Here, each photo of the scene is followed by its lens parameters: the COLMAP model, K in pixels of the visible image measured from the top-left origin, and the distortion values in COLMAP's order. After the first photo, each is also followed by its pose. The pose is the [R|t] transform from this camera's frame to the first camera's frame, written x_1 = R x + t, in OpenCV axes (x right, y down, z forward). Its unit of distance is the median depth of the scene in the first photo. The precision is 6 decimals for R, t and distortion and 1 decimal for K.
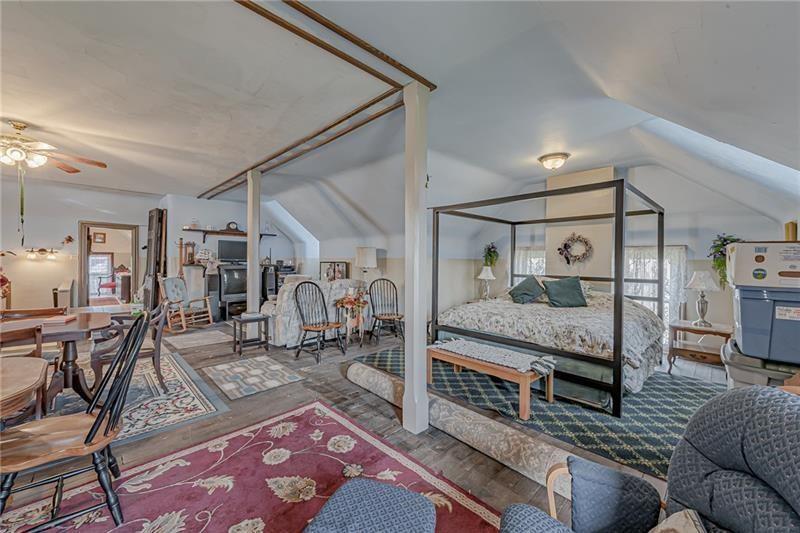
lens RADIAL K [[317.9, 0, 400.0], [0, 317.9, 266.5], [0, 0, 1]] dist [0.012956, -0.000445]
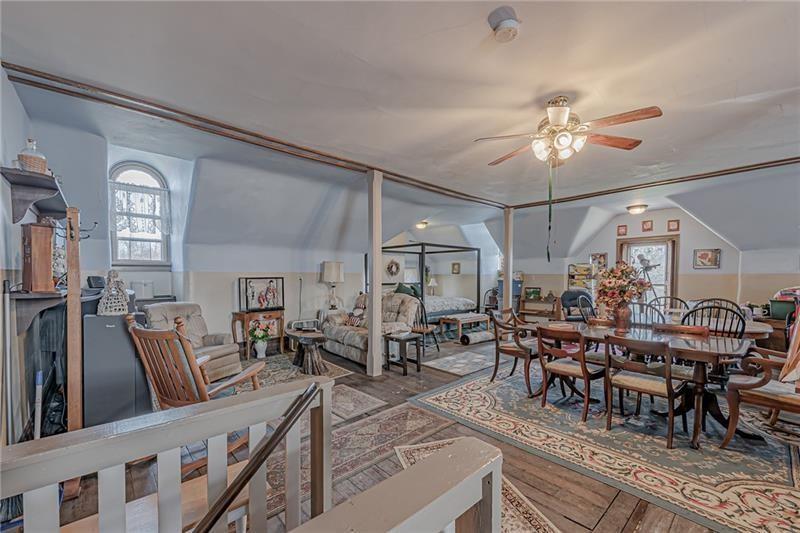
lens RADIAL K [[317.9, 0, 400.0], [0, 317.9, 266.5], [0, 0, 1]] dist [0.012956, -0.000445]
pose [[0.033464, 0.029859, 0.998994, -1.583948], [0.024233, 0.999236, -0.030678, -0.010191], [-0.999146, 0.025235, 0.032715, 1.094859]]
